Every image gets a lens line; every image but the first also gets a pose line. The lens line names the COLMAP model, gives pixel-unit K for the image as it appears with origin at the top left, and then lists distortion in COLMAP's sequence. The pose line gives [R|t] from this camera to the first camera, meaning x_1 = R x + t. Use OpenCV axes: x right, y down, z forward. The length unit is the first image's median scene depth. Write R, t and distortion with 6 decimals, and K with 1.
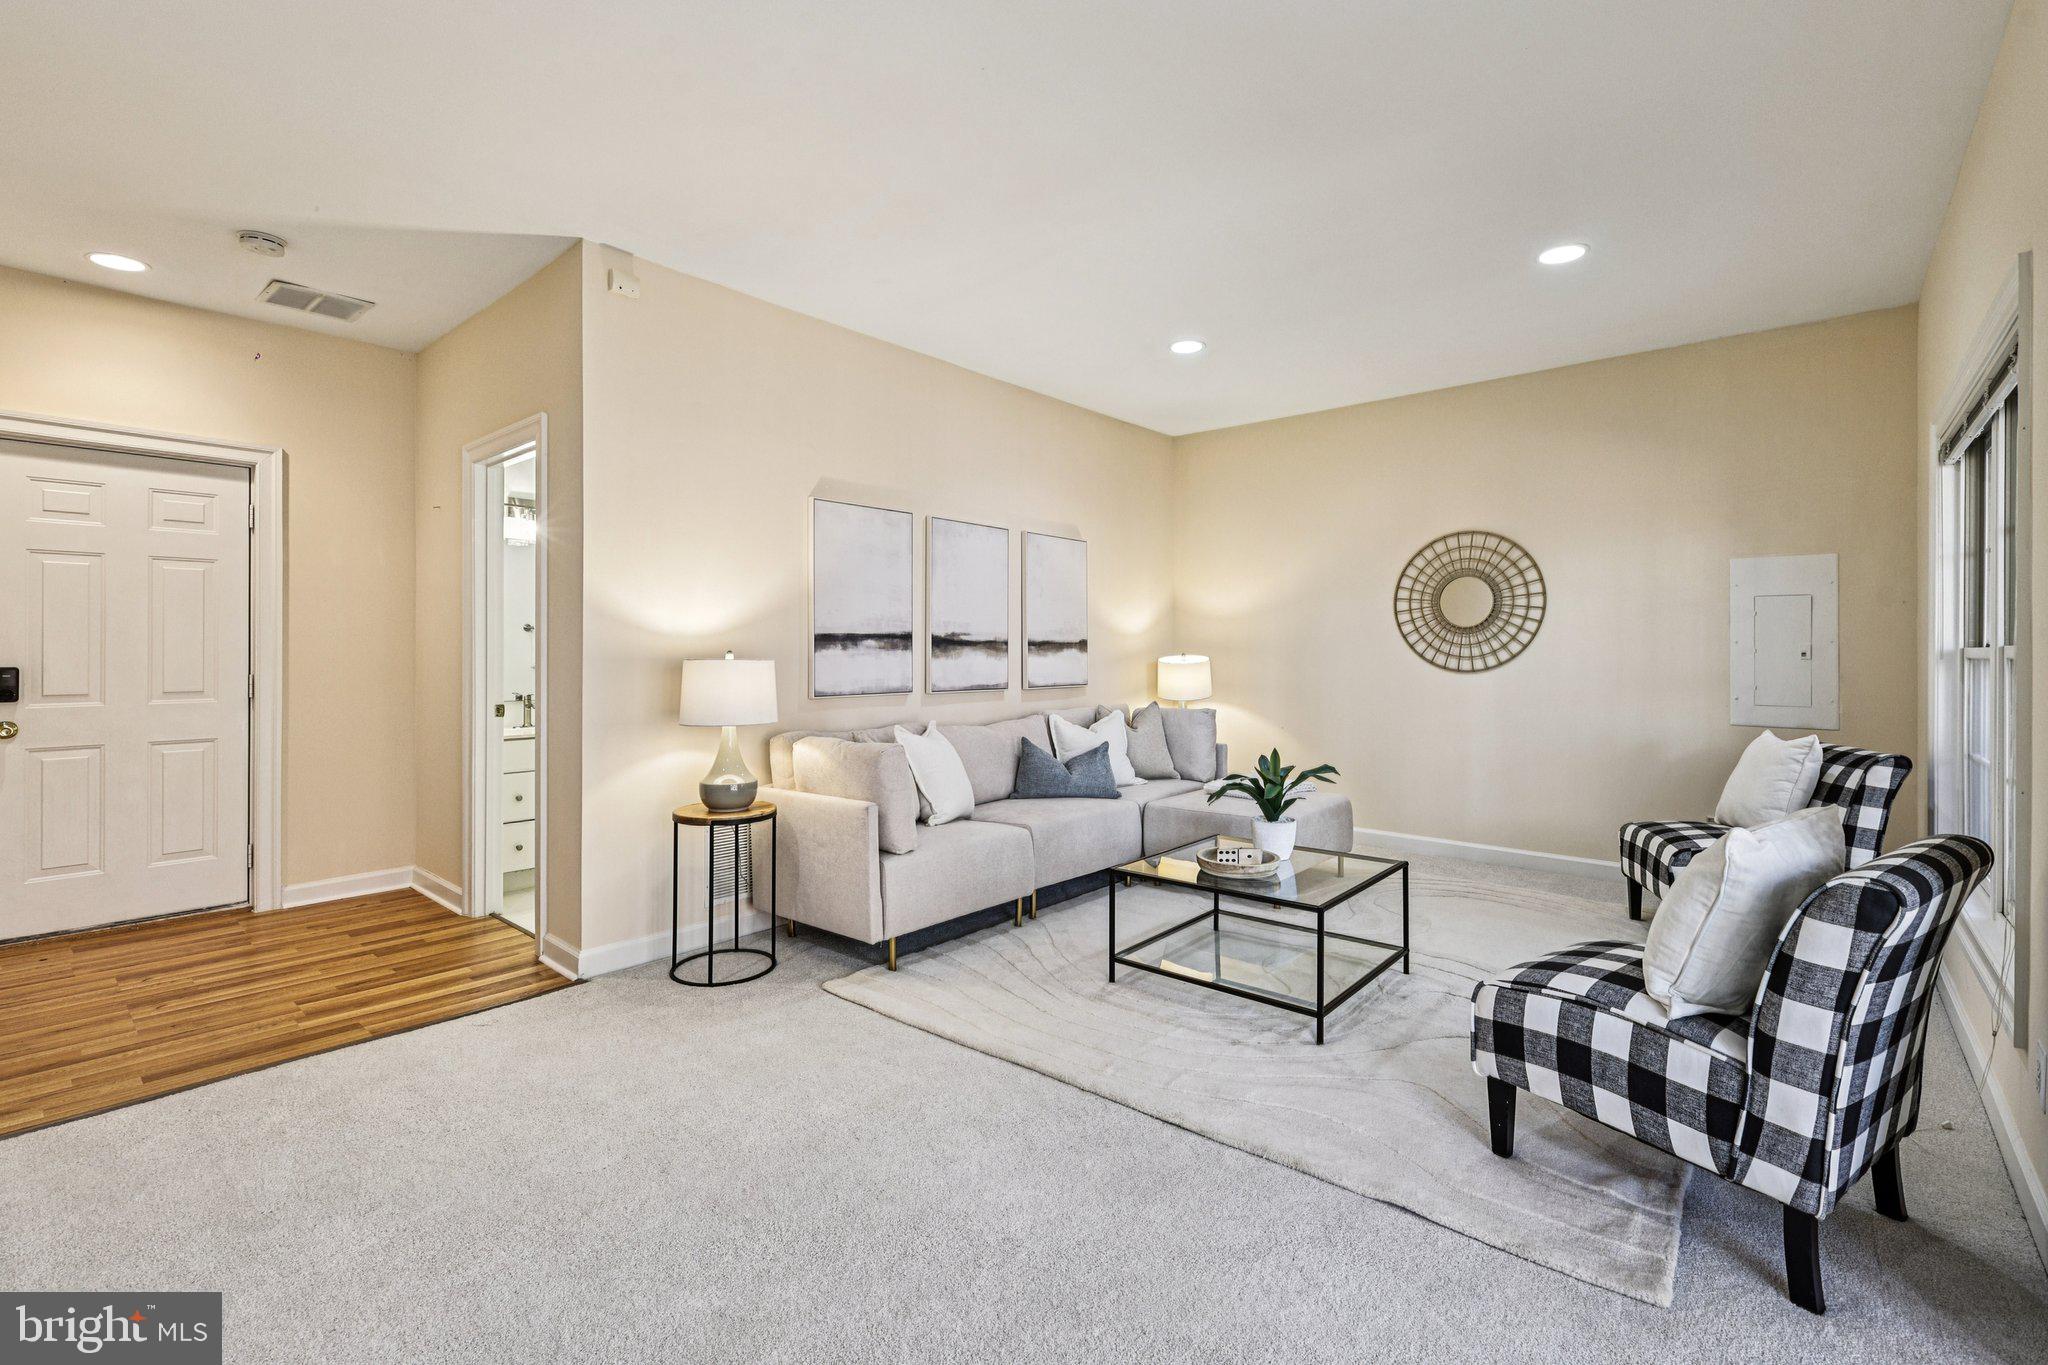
lens RADIAL K [[899.6, 0, 1019.4], [0, 899.6, 644.2], [0, 0, 1]] dist [0.005514, -0.000366]
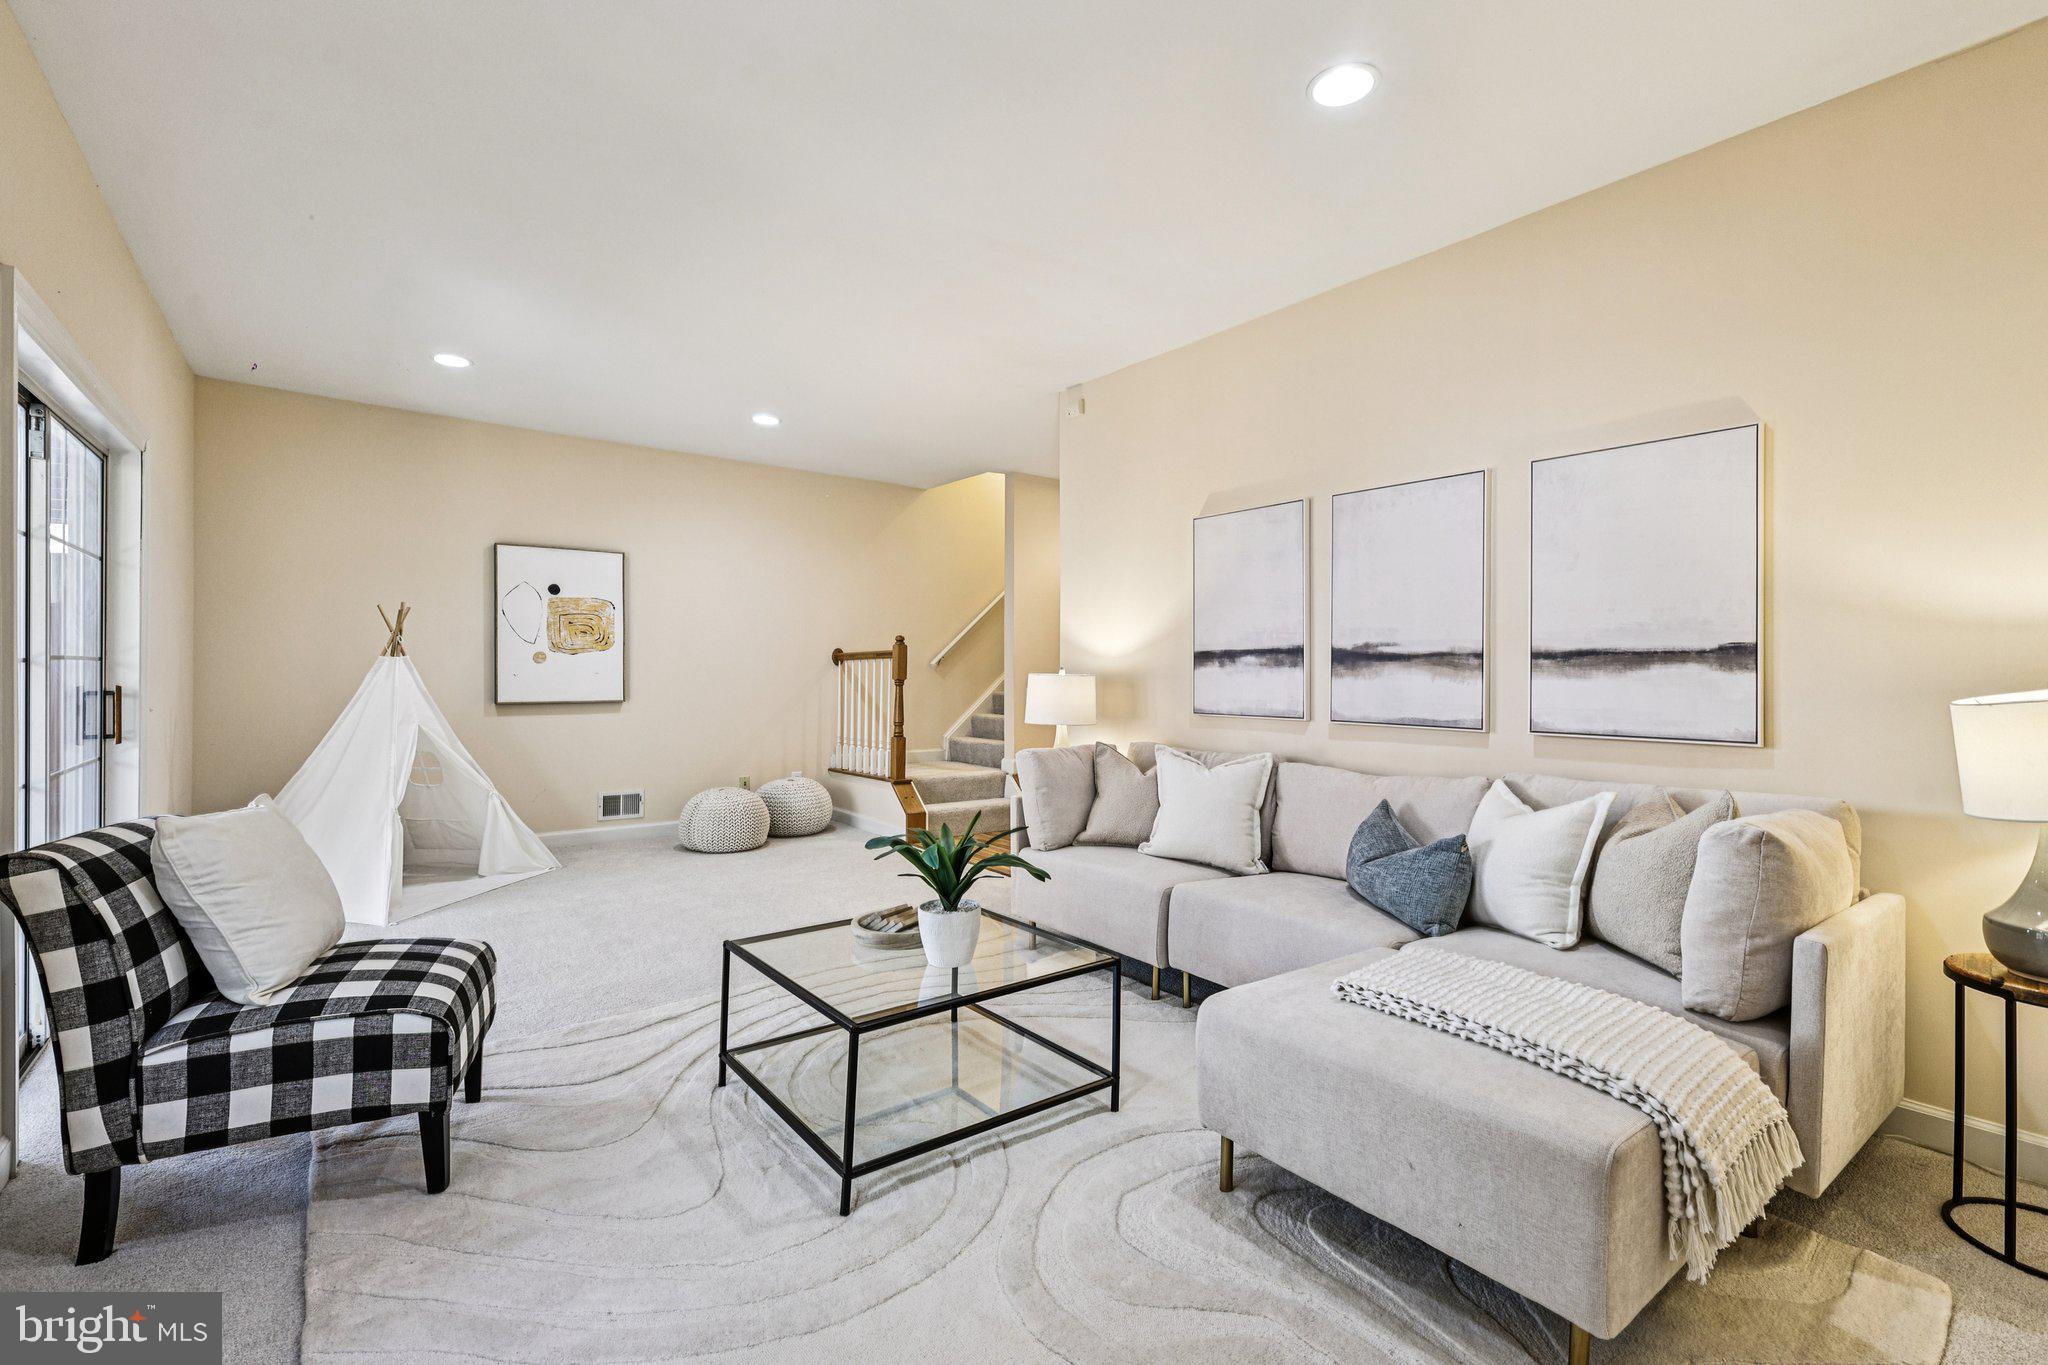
lens RADIAL K [[899.6, 0, 1033.6], [0, 899.6, 670.5], [0, 0, 1]] dist [0.005514, -0.000366]
pose [[-0.183508, -0.002639, -0.983015, 0.701578], [0.003260, 0.999989, -0.003293, 0.010922], [0.983013, -0.003809, -0.183497, 0.874502]]
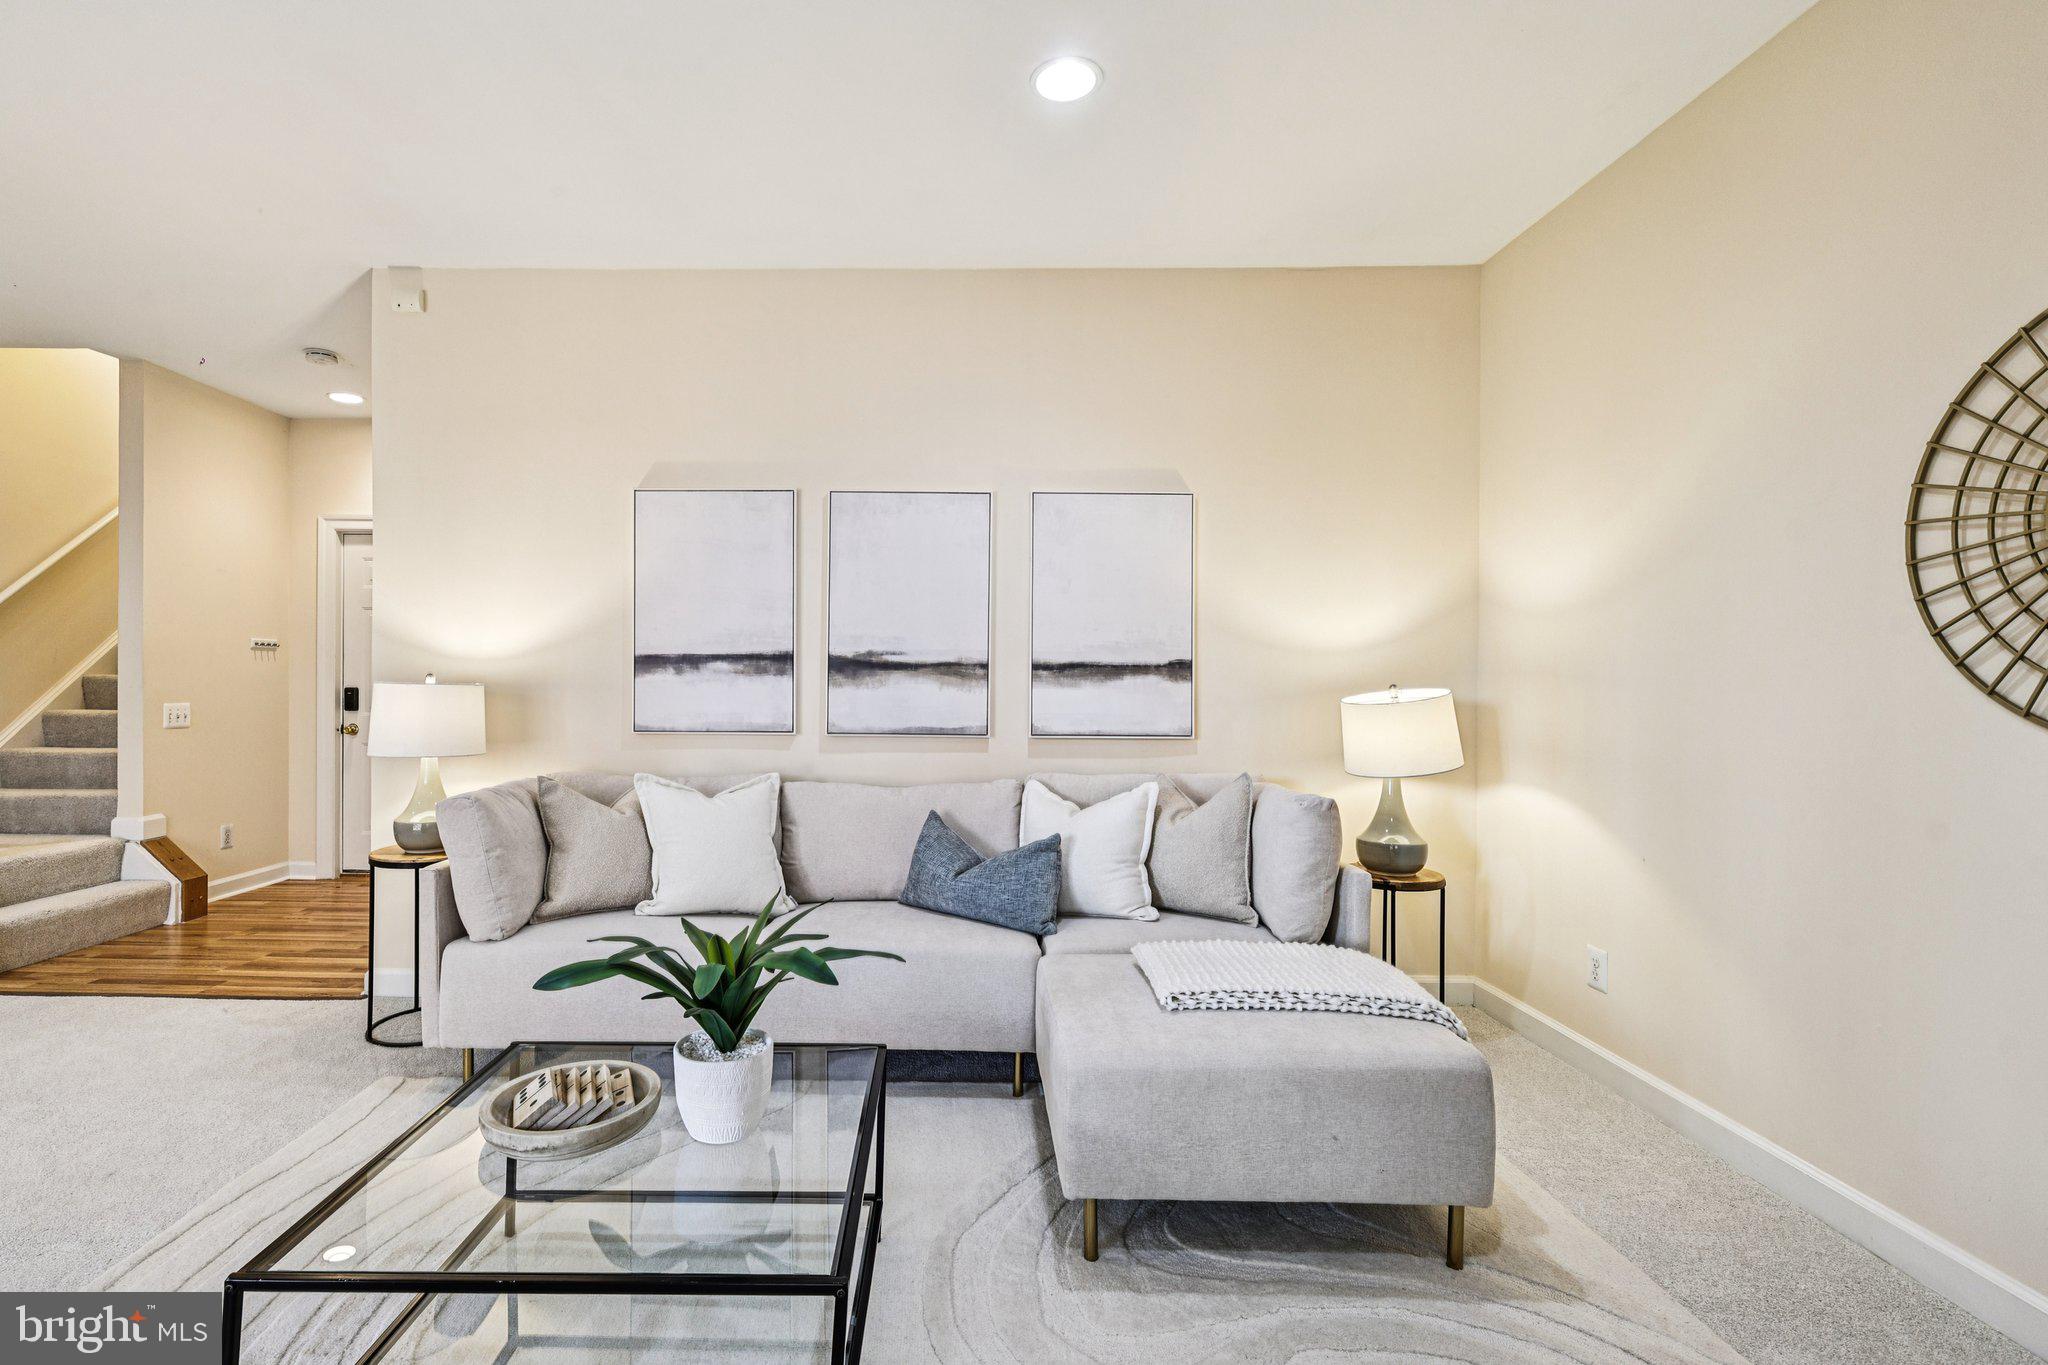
lens RADIAL K [[925.8, 0, 939.5], [0, 925.8, 687.0], [0, 0, 1]] dist [0.002312, -0.000622]
pose [[0.648523, 0.005392, -0.761176, 0.517825], [0.000008, 0.999975, 0.007091, 0.010055], [0.761195, -0.004605, 0.648506, 0.575475]]
